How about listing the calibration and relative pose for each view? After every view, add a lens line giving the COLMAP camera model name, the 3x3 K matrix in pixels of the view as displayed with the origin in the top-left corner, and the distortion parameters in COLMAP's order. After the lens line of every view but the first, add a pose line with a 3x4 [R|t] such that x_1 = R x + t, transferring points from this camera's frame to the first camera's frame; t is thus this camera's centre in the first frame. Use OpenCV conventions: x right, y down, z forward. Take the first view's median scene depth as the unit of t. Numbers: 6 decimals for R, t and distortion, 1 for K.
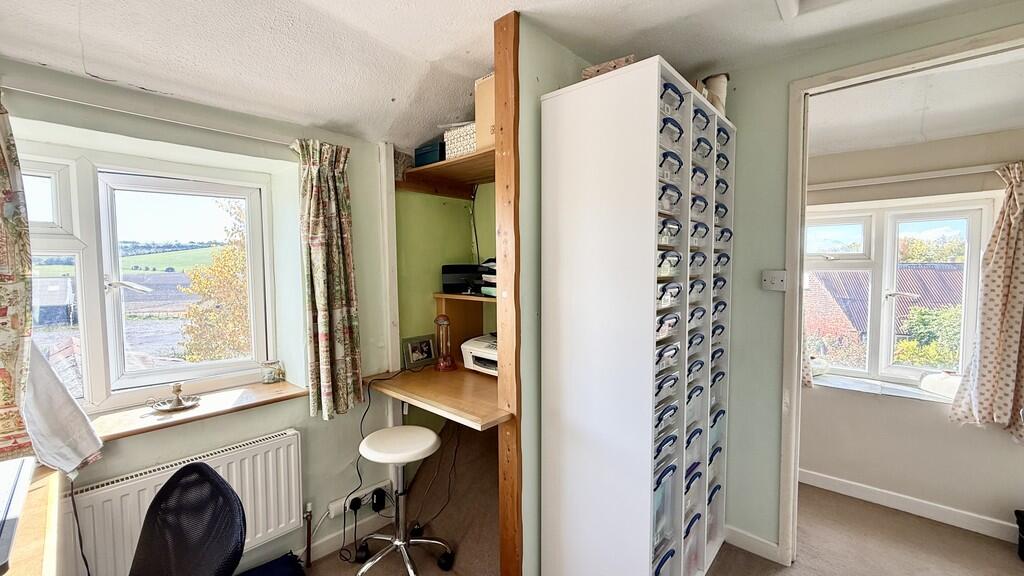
lens RADIAL K [[405.7, 0, 510.9], [0, 405.7, 287.1], [0, 0, 1]] dist [-0.000074, -0.000129]
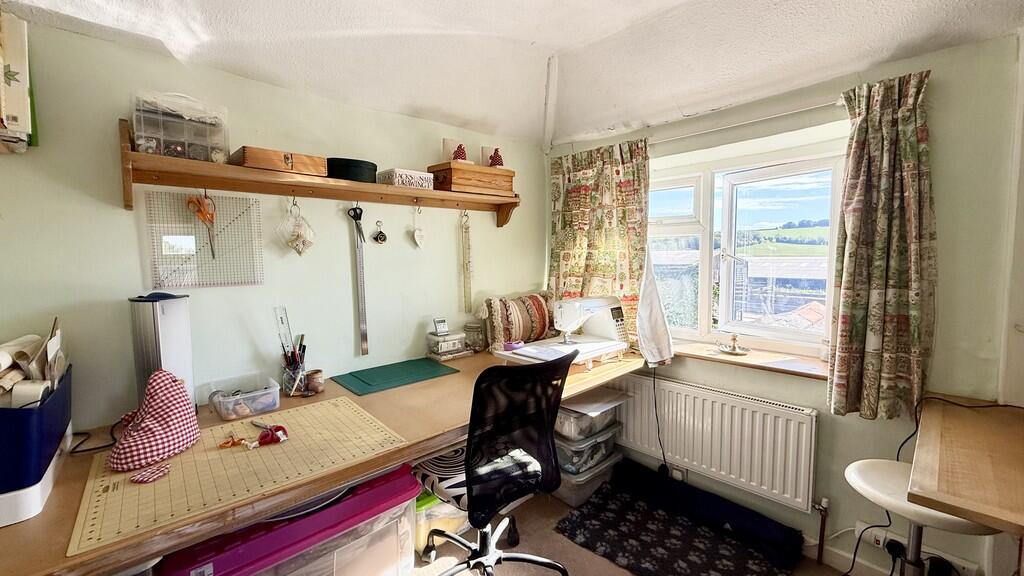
lens RADIAL K [[405.7, 0, 511.1], [0, 405.7, 288.7], [0, 0, 1]] dist [-0.000074, -0.000129]
pose [[-0.075772, 0.090605, -0.993000, 0.436510], [-0.032946, 0.995092, 0.093309, 0.001113], [0.996581, 0.039785, -0.072415, 0.354112]]
